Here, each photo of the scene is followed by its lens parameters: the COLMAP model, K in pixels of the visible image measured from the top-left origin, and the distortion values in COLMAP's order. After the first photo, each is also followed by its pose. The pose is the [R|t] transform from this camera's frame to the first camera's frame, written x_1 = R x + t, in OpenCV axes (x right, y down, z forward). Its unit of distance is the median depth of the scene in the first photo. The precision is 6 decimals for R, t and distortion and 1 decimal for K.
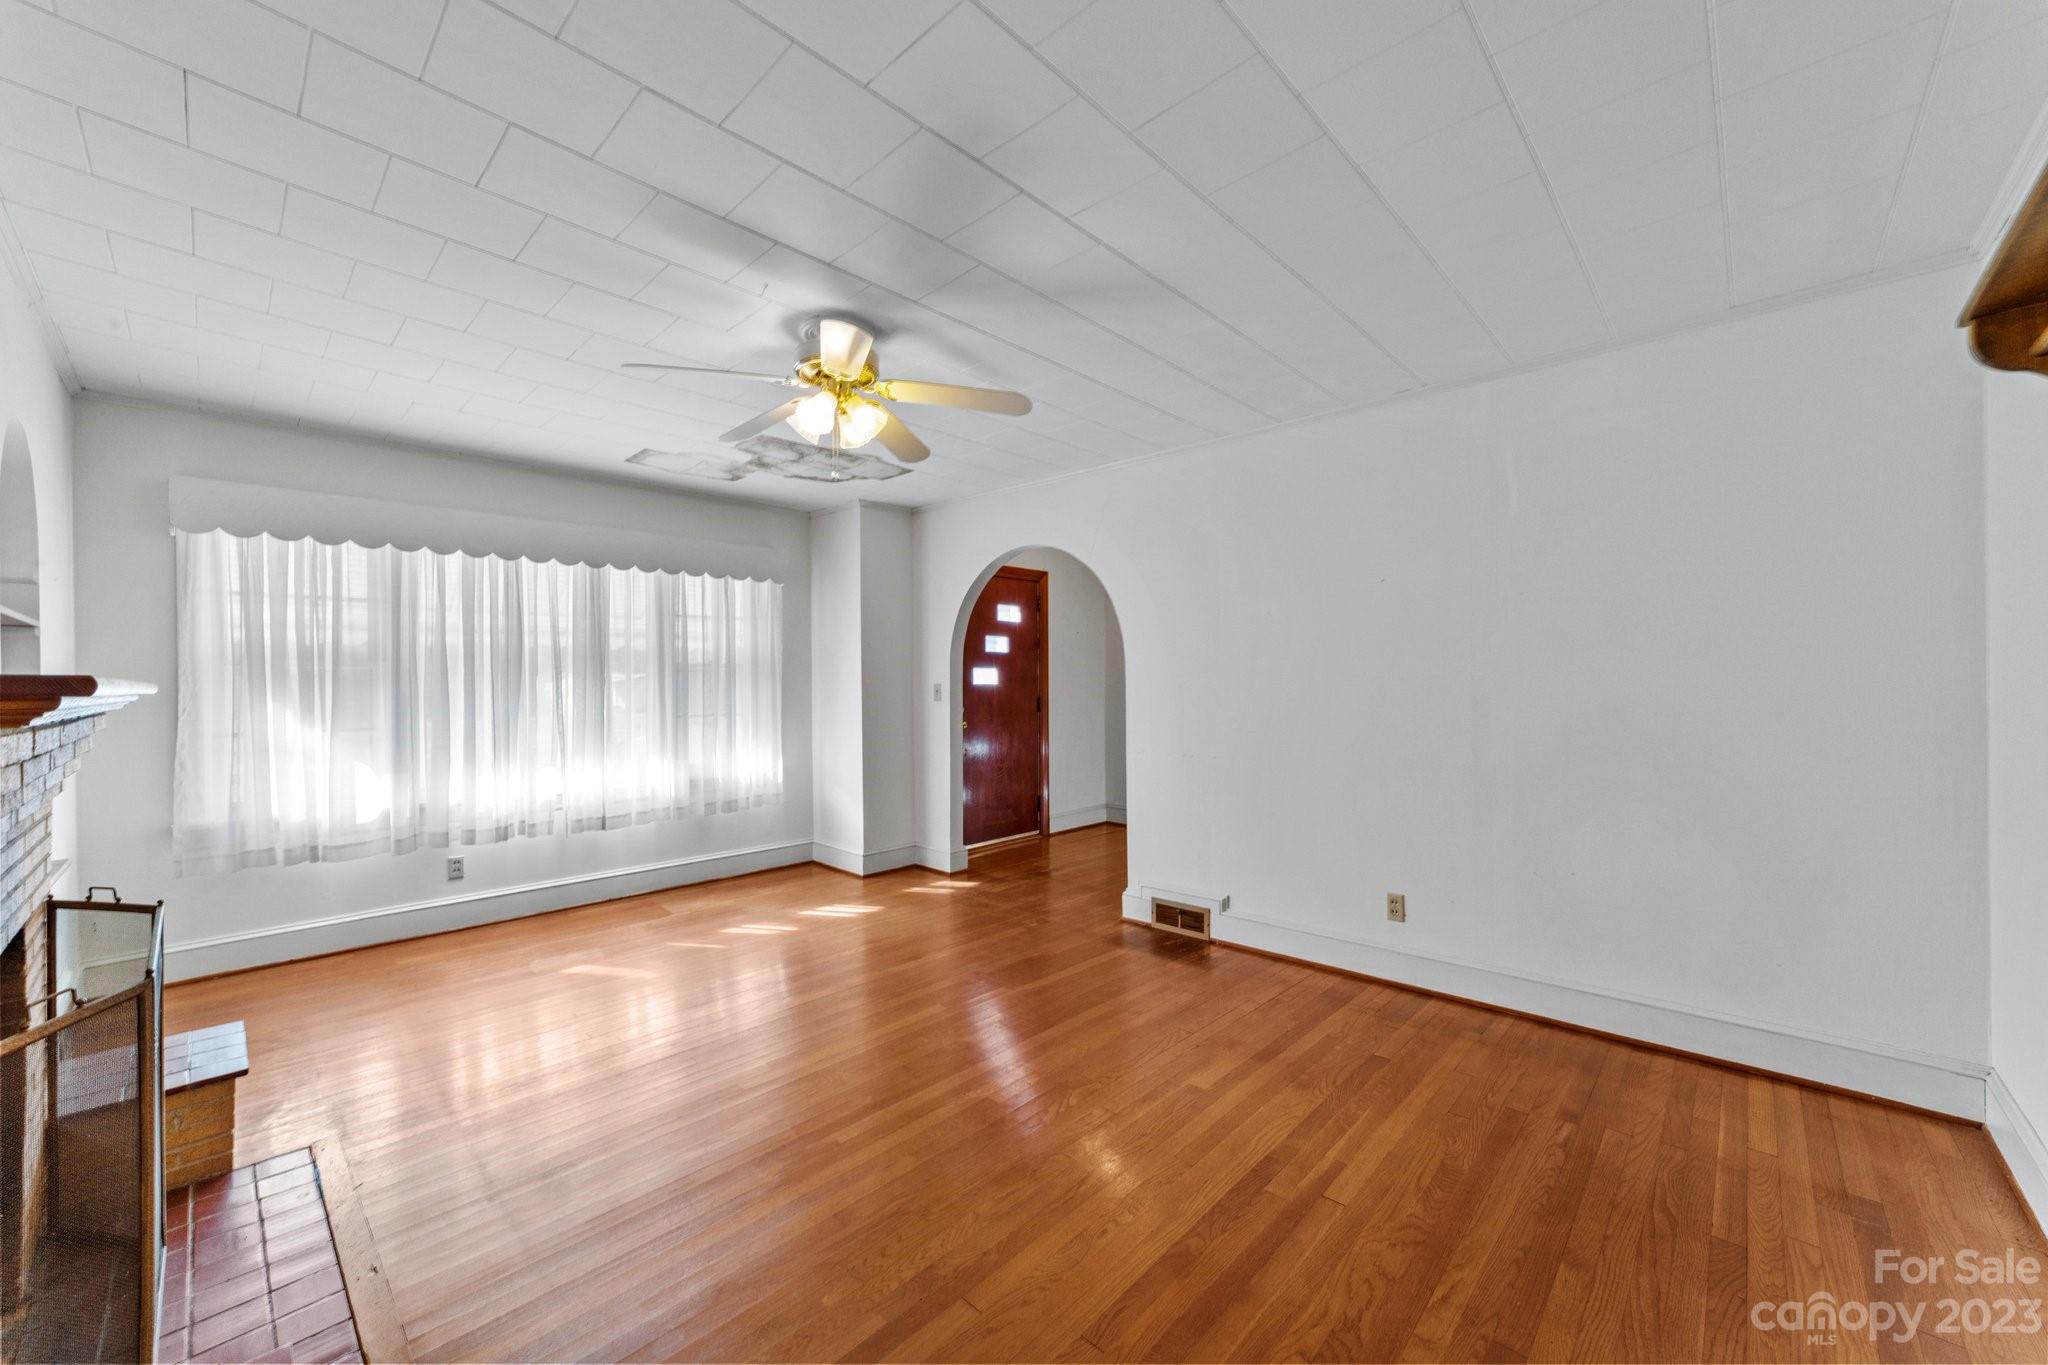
lens RADIAL K [[792.6, 0, 1024.0], [0, 792.6, 682.5], [0, 0, 1]] dist [-0.014447, 0.010226]
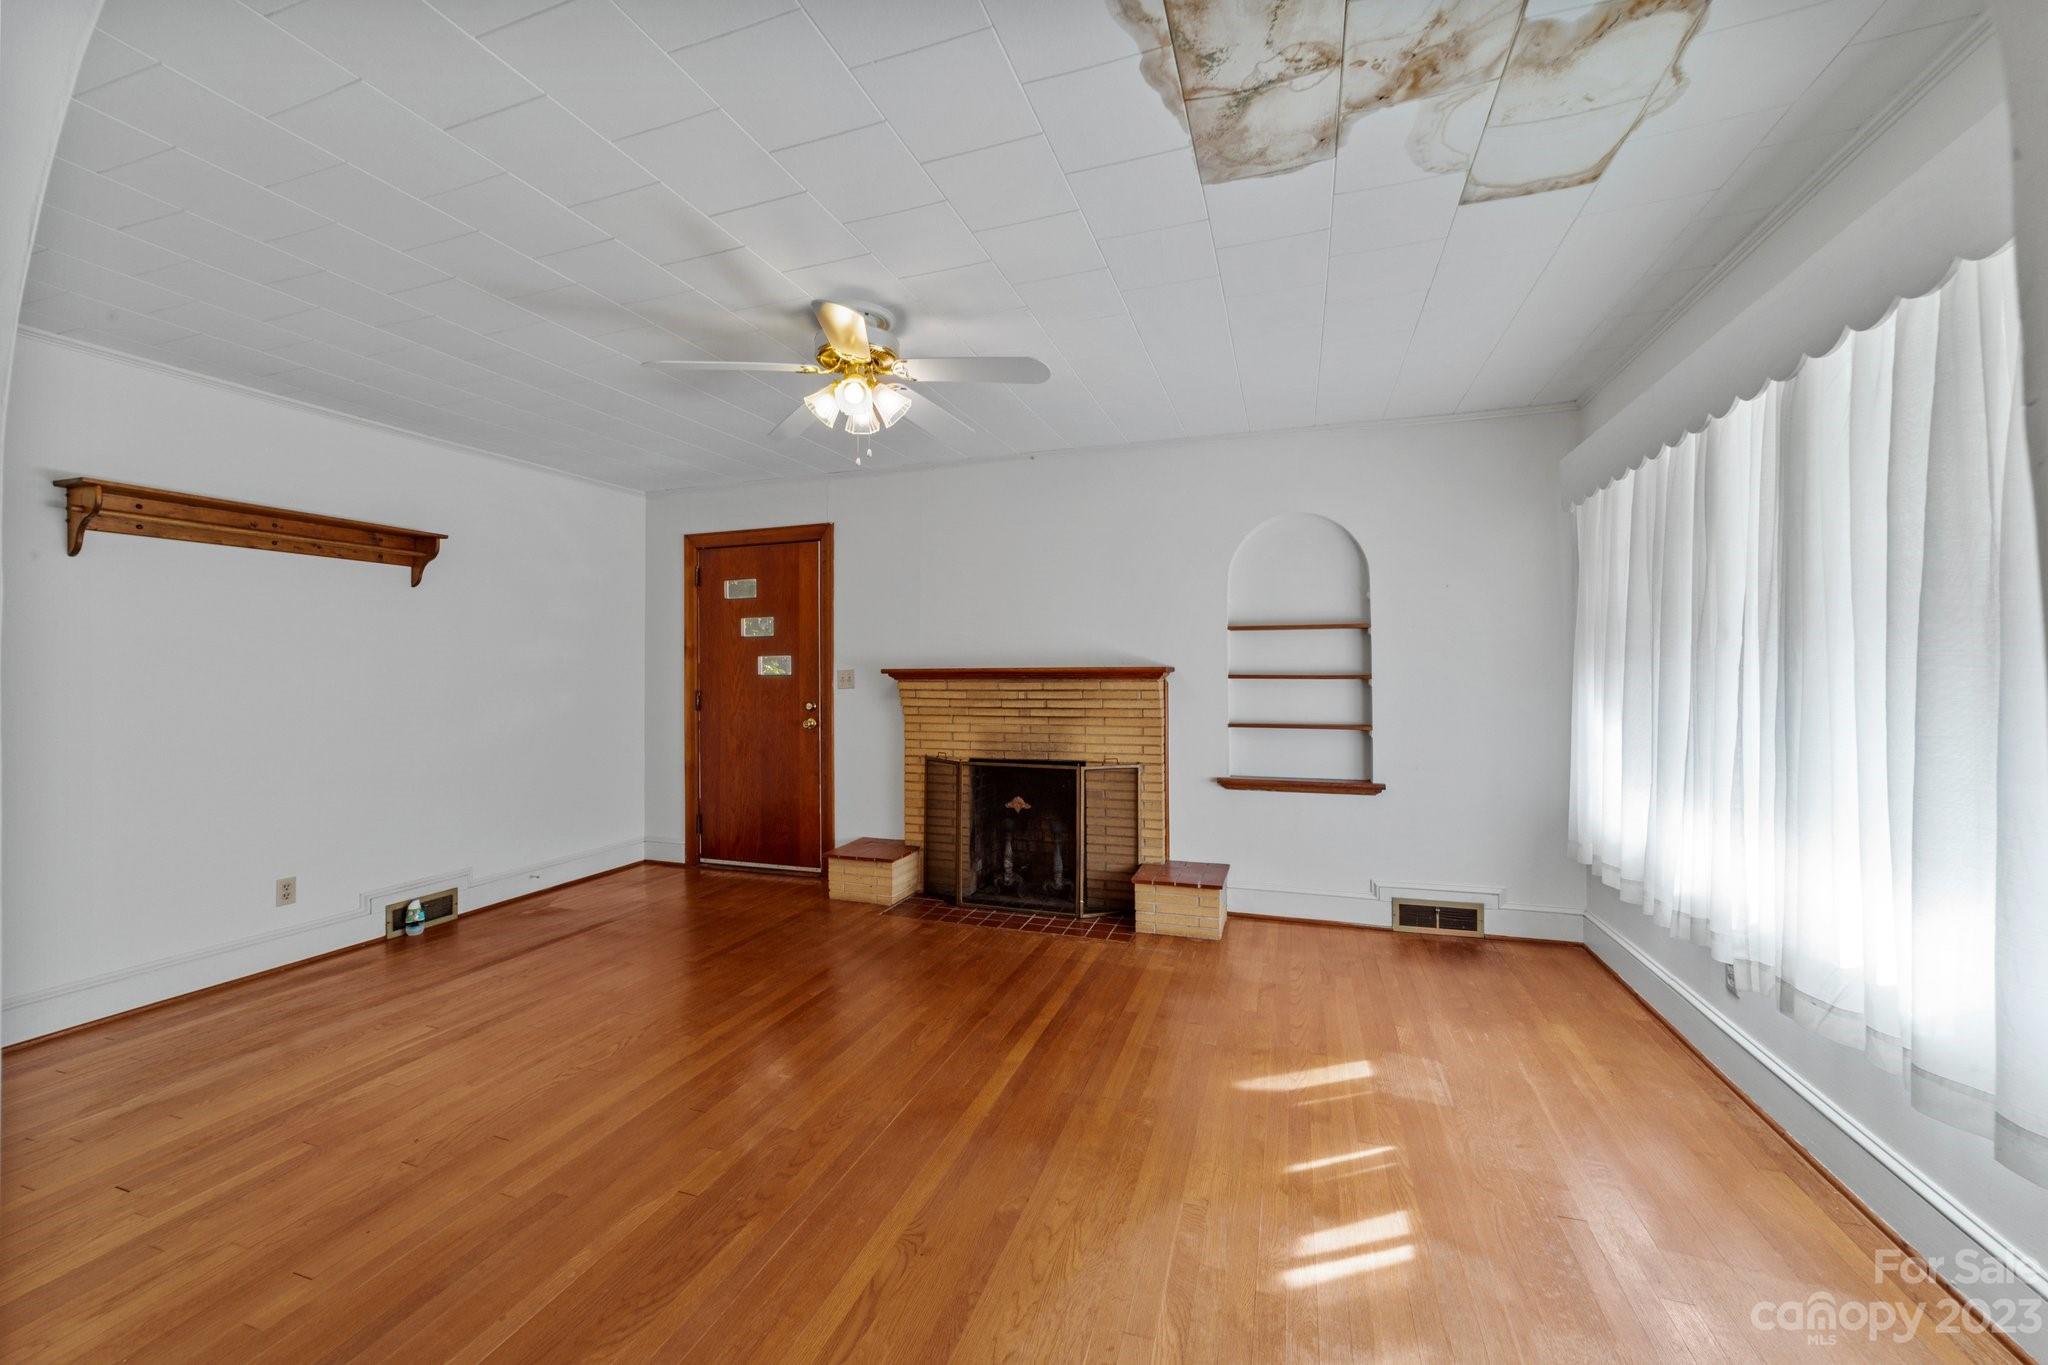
lens RADIAL K [[792.6, 0, 1024.0], [0, 792.6, 682.5], [0, 0, 1]] dist [-0.014447, 0.010226]
pose [[-0.910697, 0.015020, -0.412803, -0.005502], [0.010542, 0.999858, 0.013123, 0.004087], [0.412941, 0.007599, -0.910726, 1.248685]]
